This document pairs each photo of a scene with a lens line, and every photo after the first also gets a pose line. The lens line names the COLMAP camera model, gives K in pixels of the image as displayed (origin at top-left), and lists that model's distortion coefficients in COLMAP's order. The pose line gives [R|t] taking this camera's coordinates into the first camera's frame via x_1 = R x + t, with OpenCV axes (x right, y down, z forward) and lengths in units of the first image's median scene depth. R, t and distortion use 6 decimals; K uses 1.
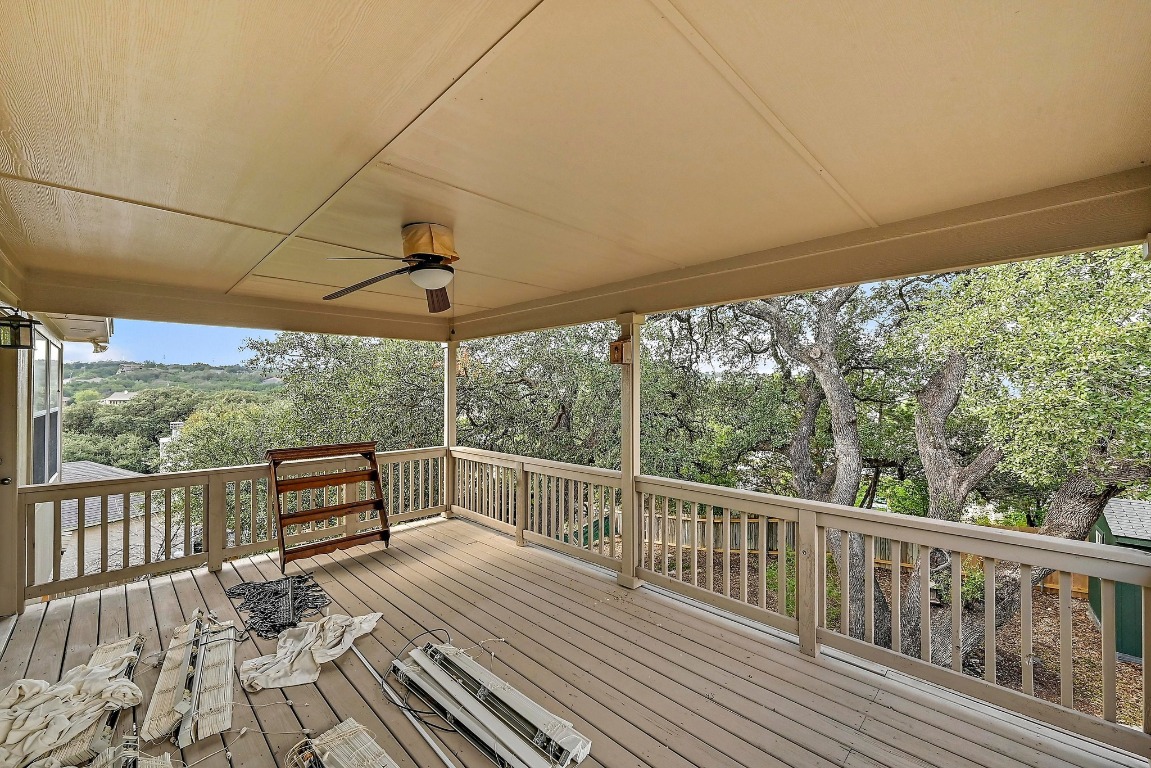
lens RADIAL K [[463.2, 0, 581.7], [0, 463.2, 384.7], [0, 0, 1]] dist [-0.003221, 0.000767]
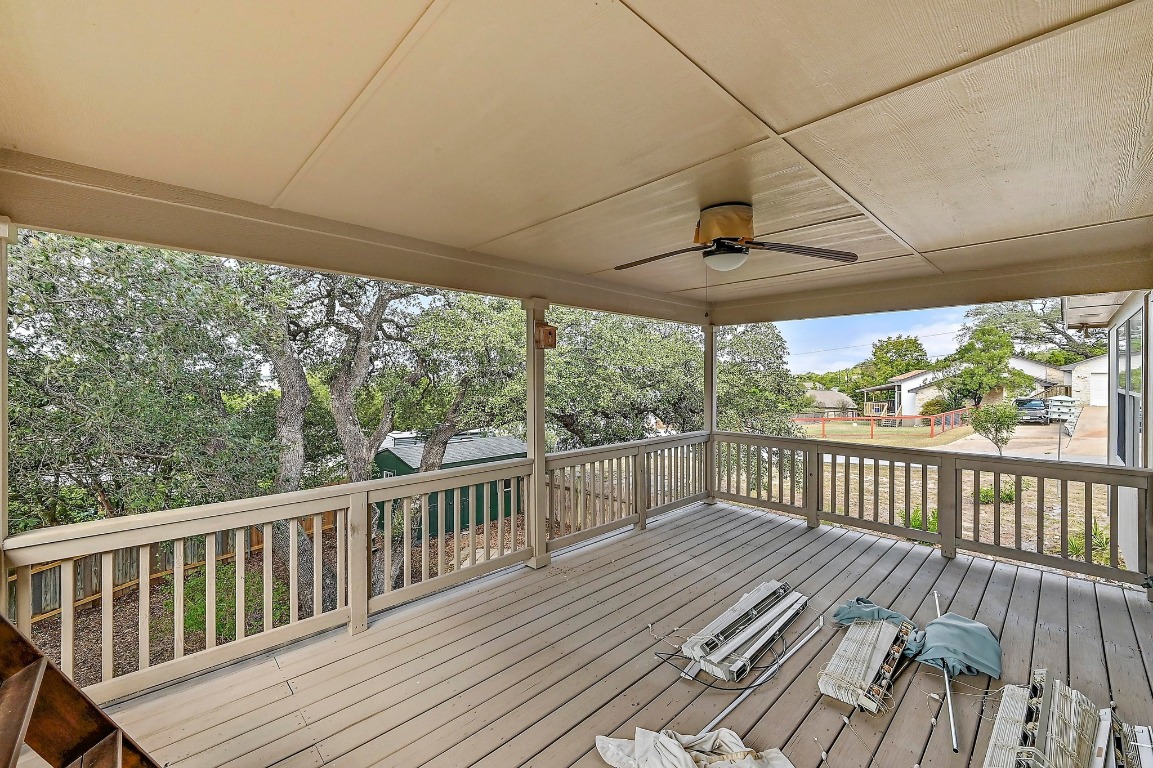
lens RADIAL K [[464.0, 0, 582.6], [0, 464.0, 380.9], [0, 0, 1]] dist [-0.003221, 0.000767]
pose [[0.027346, -0.008714, 0.999588, -1.334338], [-0.010452, 0.999905, 0.009002, 0.029681], [-0.999571, -0.010694, 0.027252, 1.298739]]
